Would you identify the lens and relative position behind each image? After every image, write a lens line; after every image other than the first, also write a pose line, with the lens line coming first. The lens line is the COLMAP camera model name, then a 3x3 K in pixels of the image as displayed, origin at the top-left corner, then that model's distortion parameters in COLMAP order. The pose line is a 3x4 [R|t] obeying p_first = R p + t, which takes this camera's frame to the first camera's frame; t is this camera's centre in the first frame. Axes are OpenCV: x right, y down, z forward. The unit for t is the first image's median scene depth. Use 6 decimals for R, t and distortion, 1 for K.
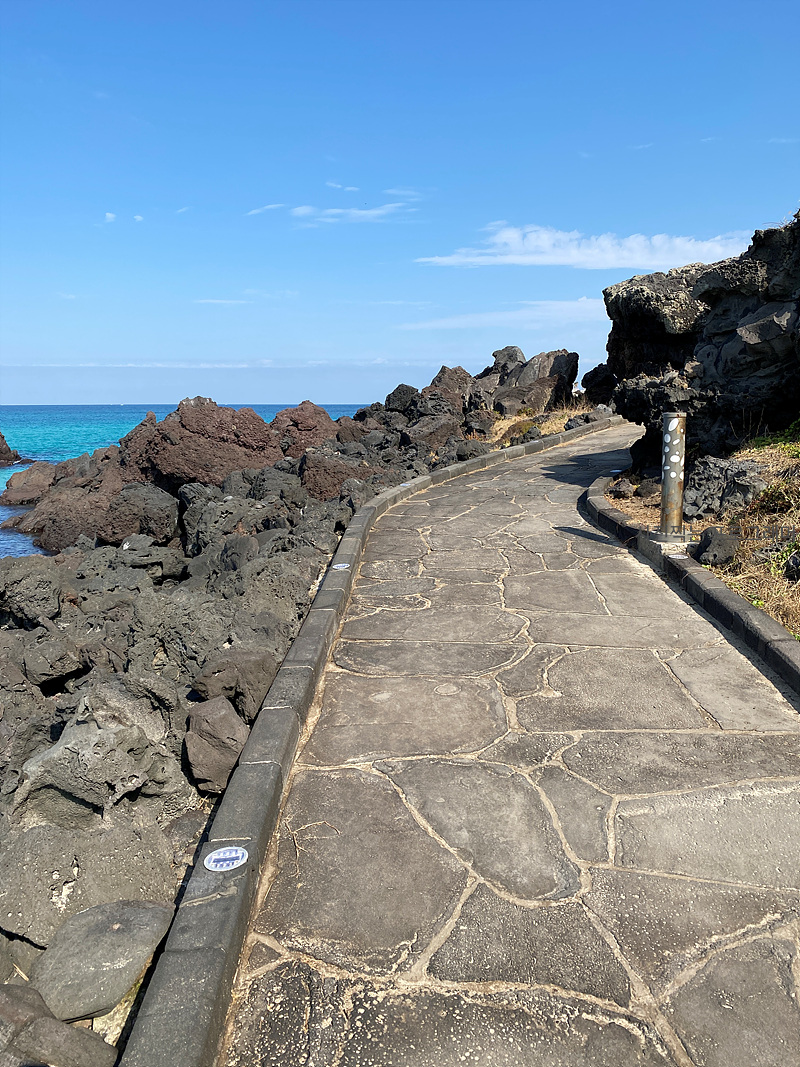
lens RADIAL K [[817.9, 0, 400.0], [0, 817.9, 533.5], [0, 0, 1]] dist [-0.004606, -0.012705]
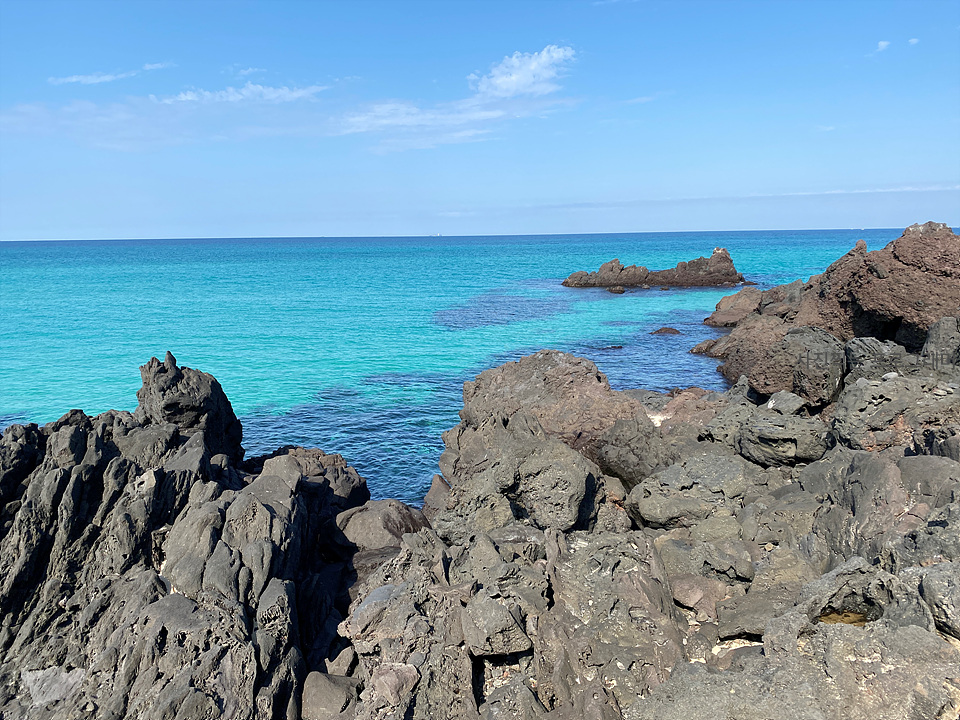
lens RADIAL K [[735.8, 0, 480.0], [0, 735.8, 360.0], [0, 0, 1]] dist [-0.004606, -0.012705]
pose [[0.696278, 0.115702, -0.708386, -0.005481], [-0.101790, 0.992865, 0.062115, -0.025571], [0.710518, 0.028857, 0.703087, 0.135064]]
